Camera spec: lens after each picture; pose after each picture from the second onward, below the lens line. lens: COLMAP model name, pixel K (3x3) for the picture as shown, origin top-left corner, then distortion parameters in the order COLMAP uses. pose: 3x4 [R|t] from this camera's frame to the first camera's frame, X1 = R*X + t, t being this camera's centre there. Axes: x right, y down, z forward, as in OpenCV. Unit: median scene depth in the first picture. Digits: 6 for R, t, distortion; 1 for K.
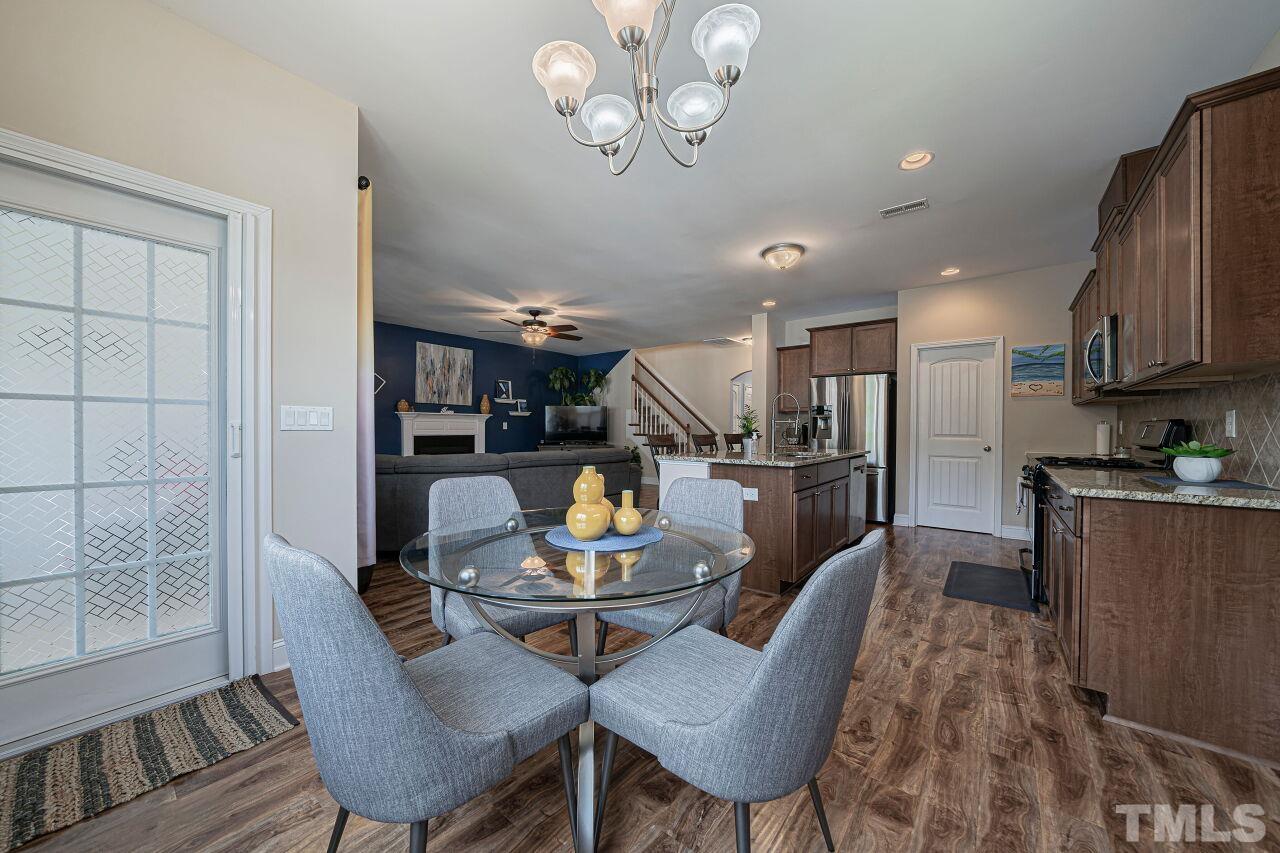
lens RADIAL K [[446.4, 0, 637.1], [0, 446.4, 424.9], [0, 0, 1]] dist [-0.012722, 0.001387]
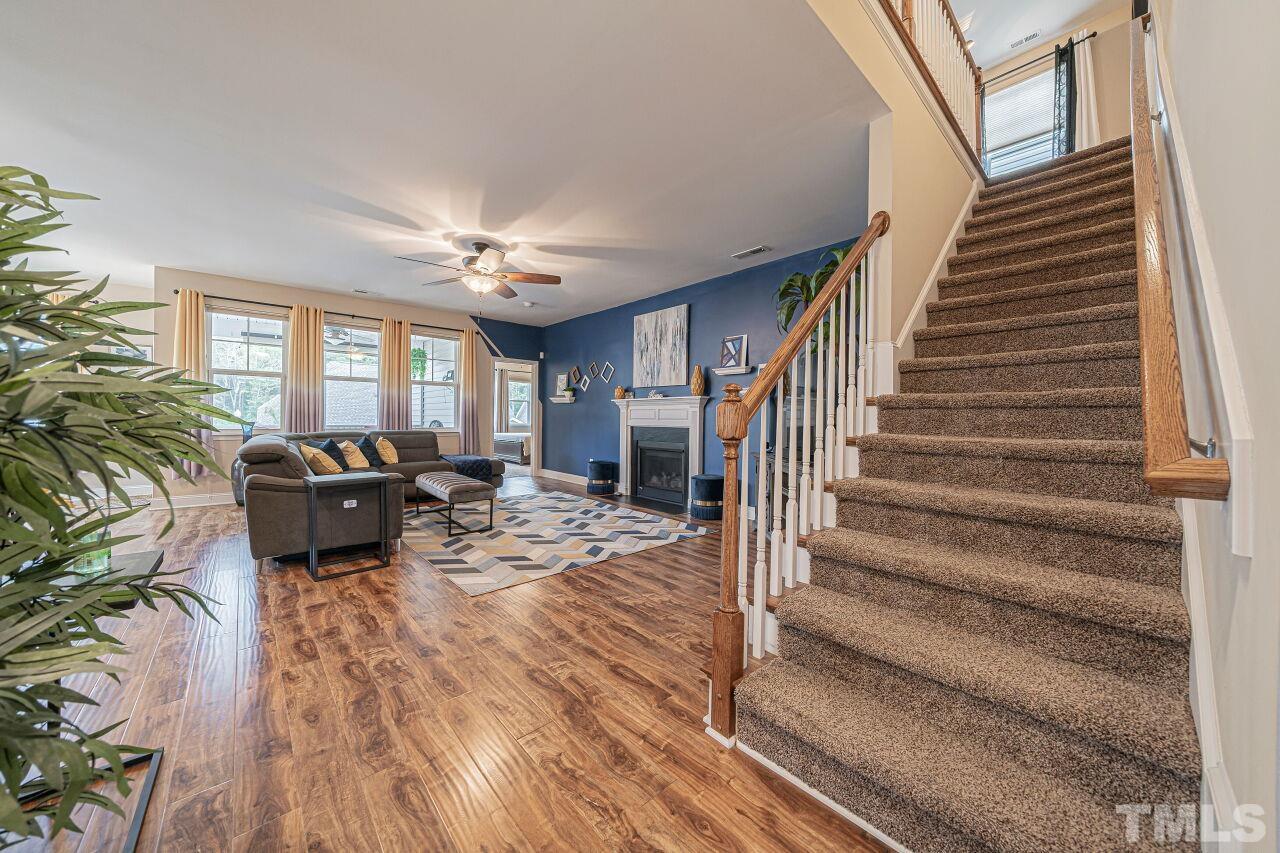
lens RADIAL K [[446.4, 0, 637.1], [0, 446.4, 424.9], [0, 0, 1]] dist [-0.012722, 0.001387]
pose [[-0.166013, 0.001879, -0.986122, 0.327527], [-0.005562, 0.999980, 0.002842, 0.017285], [0.986108, 0.005957, -0.166000, 1.066780]]
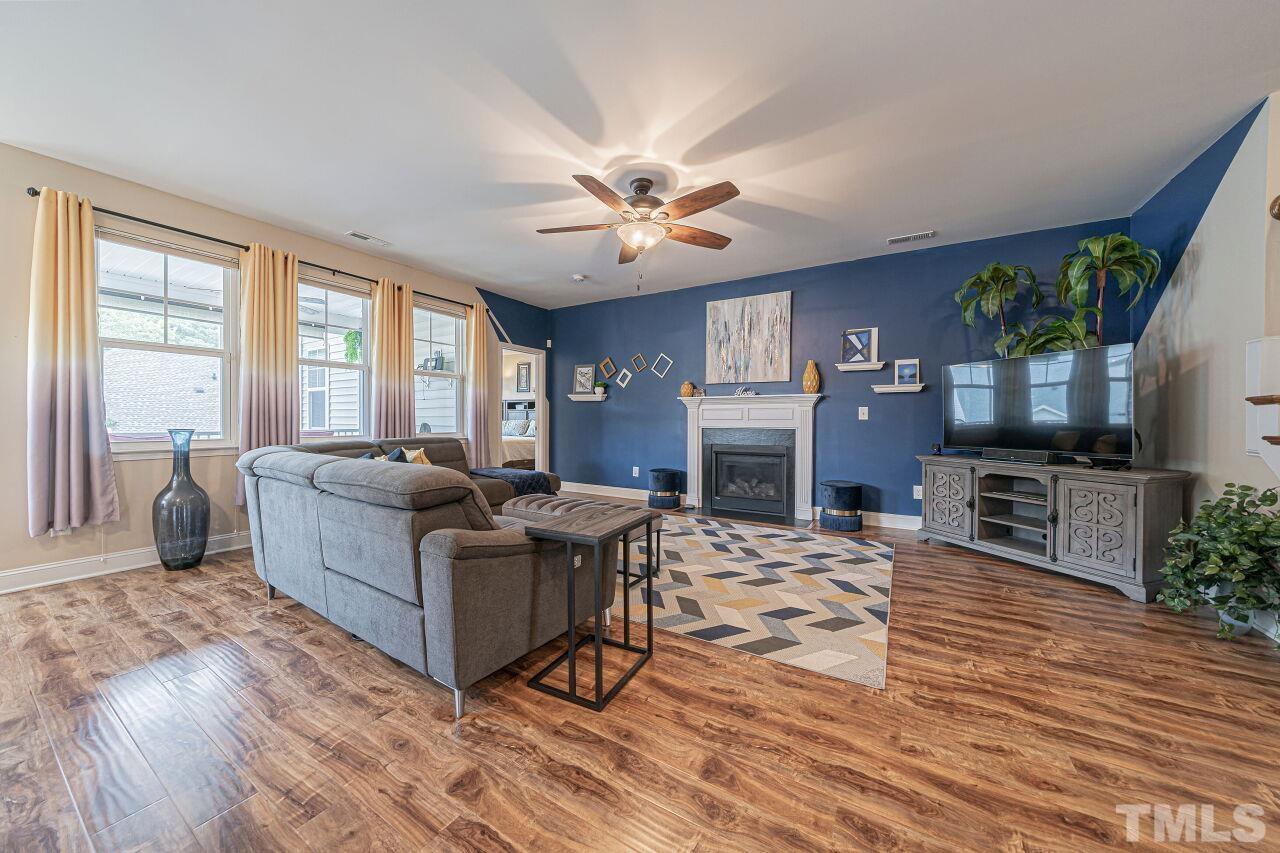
lens RADIAL K [[446.4, 0, 637.1], [0, 446.4, 424.9], [0, 0, 1]] dist [-0.012722, 0.001387]
pose [[0.135856, 0.002090, -0.990726, 0.215495], [0.004242, 0.999987, 0.002691, 0.014897], [0.990720, -0.004569, 0.135845, 0.725356]]
